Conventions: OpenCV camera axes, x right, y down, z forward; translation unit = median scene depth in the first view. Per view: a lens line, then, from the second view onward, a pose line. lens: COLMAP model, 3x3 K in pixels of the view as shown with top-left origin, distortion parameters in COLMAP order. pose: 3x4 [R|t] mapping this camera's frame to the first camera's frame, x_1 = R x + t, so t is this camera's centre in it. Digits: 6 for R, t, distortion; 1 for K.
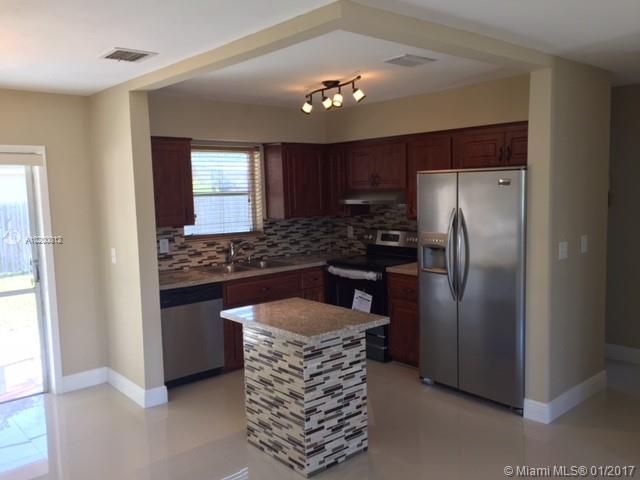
lens RADIAL K [[557.7, 0, 317.8], [0, 557.7, 240.9], [0, 0, 1]] dist [0.091714, -0.131177]
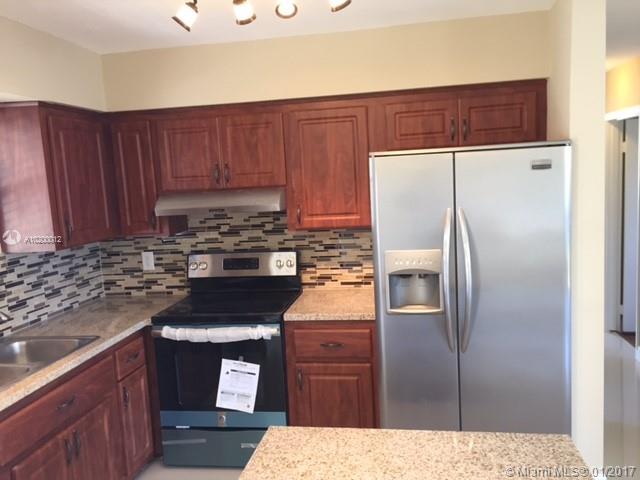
lens RADIAL K [[557.7, 0, 323.1], [0, 557.7, 238.4], [0, 0, 1]] dist [0.091714, -0.131177]
pose [[0.764593, -0.086621, 0.638666, -0.220827], [0.096837, 0.995118, 0.019035, -0.040766], [-0.637197, 0.047292, 0.769249, 0.484679]]
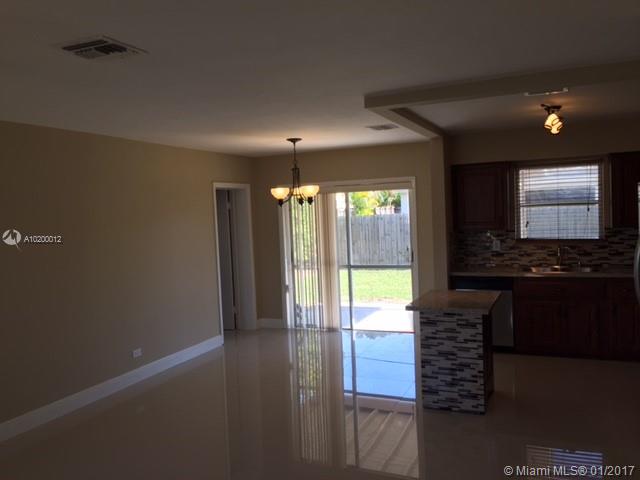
lens RADIAL K [[557.7, 0, 318.5], [0, 557.7, 240.8], [0, 0, 1]] dist [0.091714, -0.131177]
pose [[0.410836, 0.059354, -0.909775, 0.722407], [-0.058849, 0.997524, 0.038504, -0.026943], [0.909808, 0.037720, 0.413312, 0.093750]]
